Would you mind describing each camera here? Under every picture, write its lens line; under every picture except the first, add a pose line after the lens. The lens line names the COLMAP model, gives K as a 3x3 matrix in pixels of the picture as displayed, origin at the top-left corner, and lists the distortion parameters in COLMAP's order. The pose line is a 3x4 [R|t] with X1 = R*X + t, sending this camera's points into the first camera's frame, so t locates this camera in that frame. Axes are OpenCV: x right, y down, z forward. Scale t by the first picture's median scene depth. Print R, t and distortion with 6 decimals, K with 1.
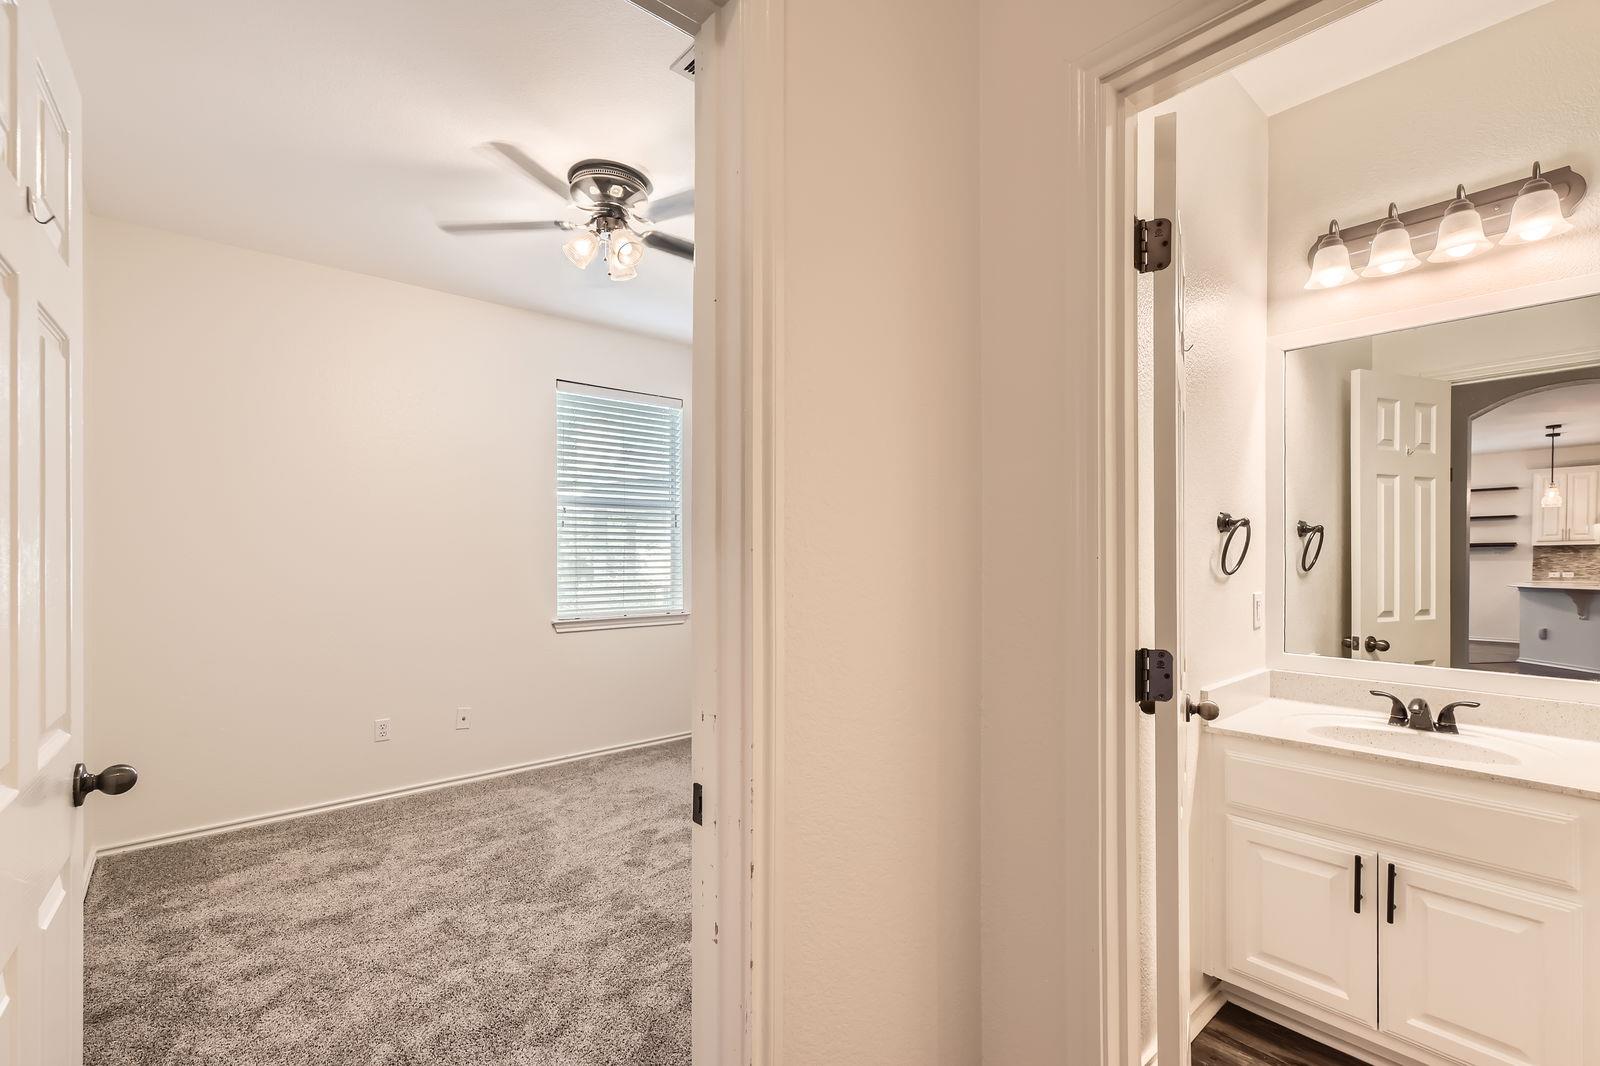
lens RADIAL K [[702.8, 0, 819.5], [0, 702.8, 554.3], [0, 0, 1]] dist [-0.000502, -0.000133]
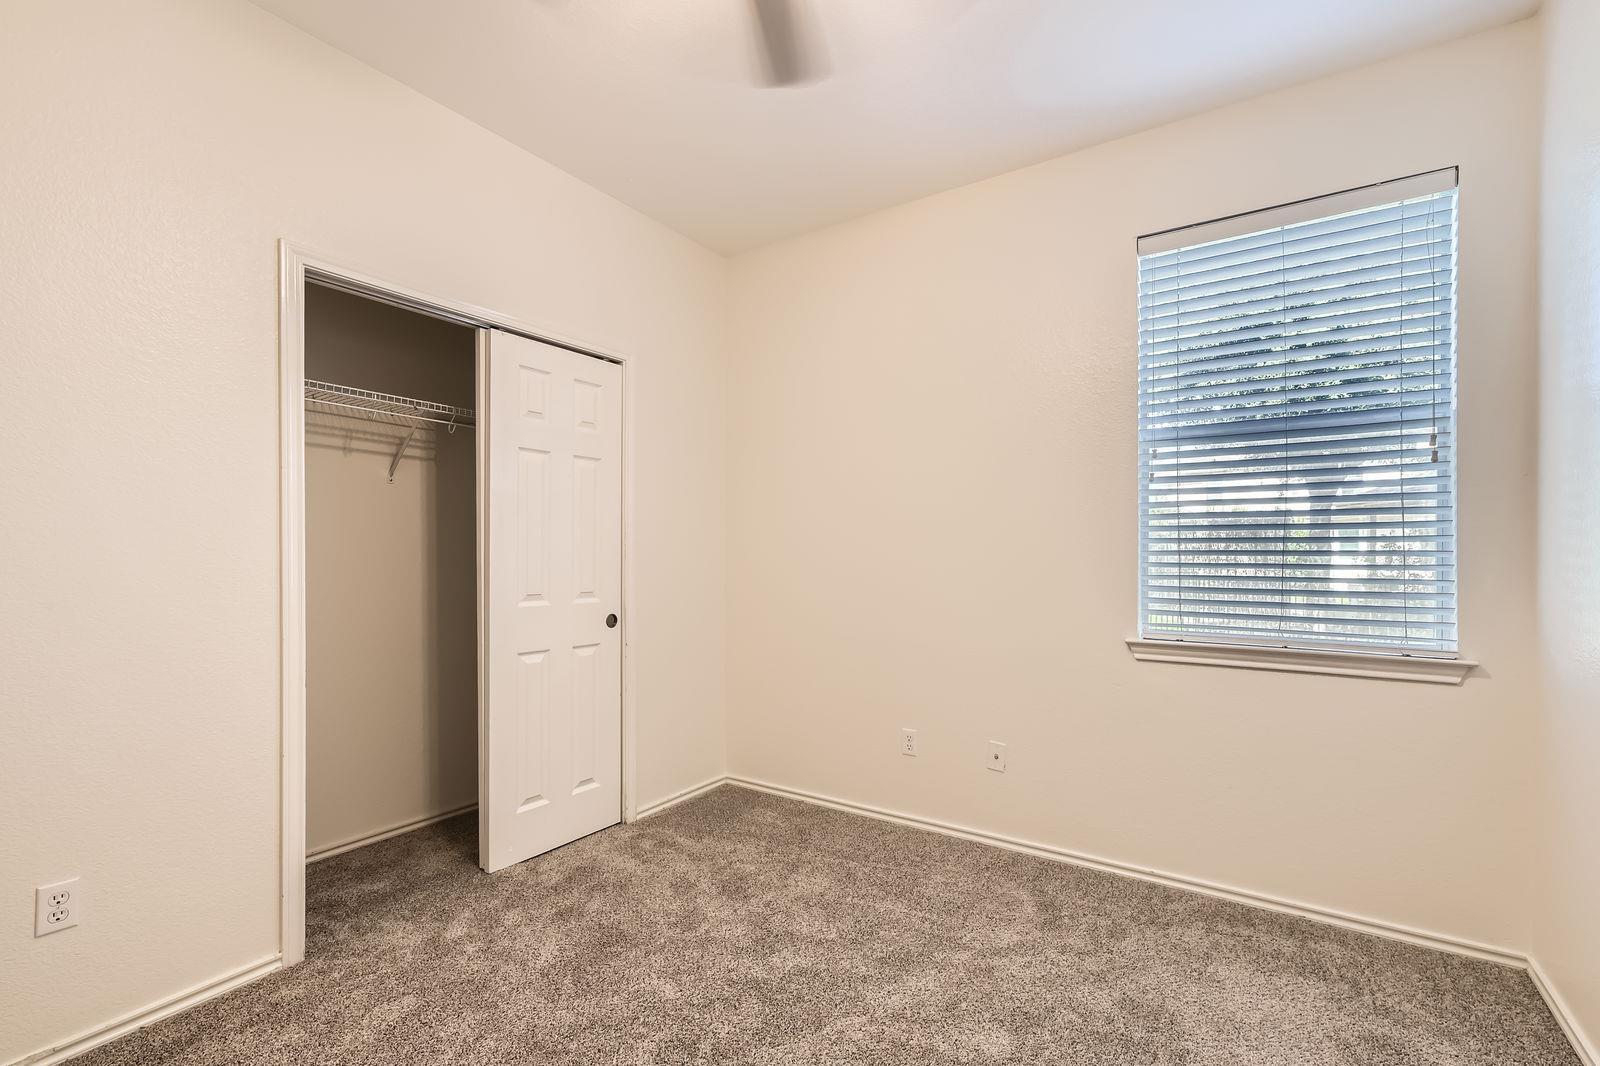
lens RADIAL K [[702.8, 0, 819.5], [0, 702.8, 554.3], [0, 0, 1]] dist [-0.000502, -0.000133]
pose [[0.270691, 0.005523, -0.962650, 0.129518], [-0.005478, 0.999976, 0.004196, 0.020470], [0.962651, 0.004138, 0.270715, 0.571984]]
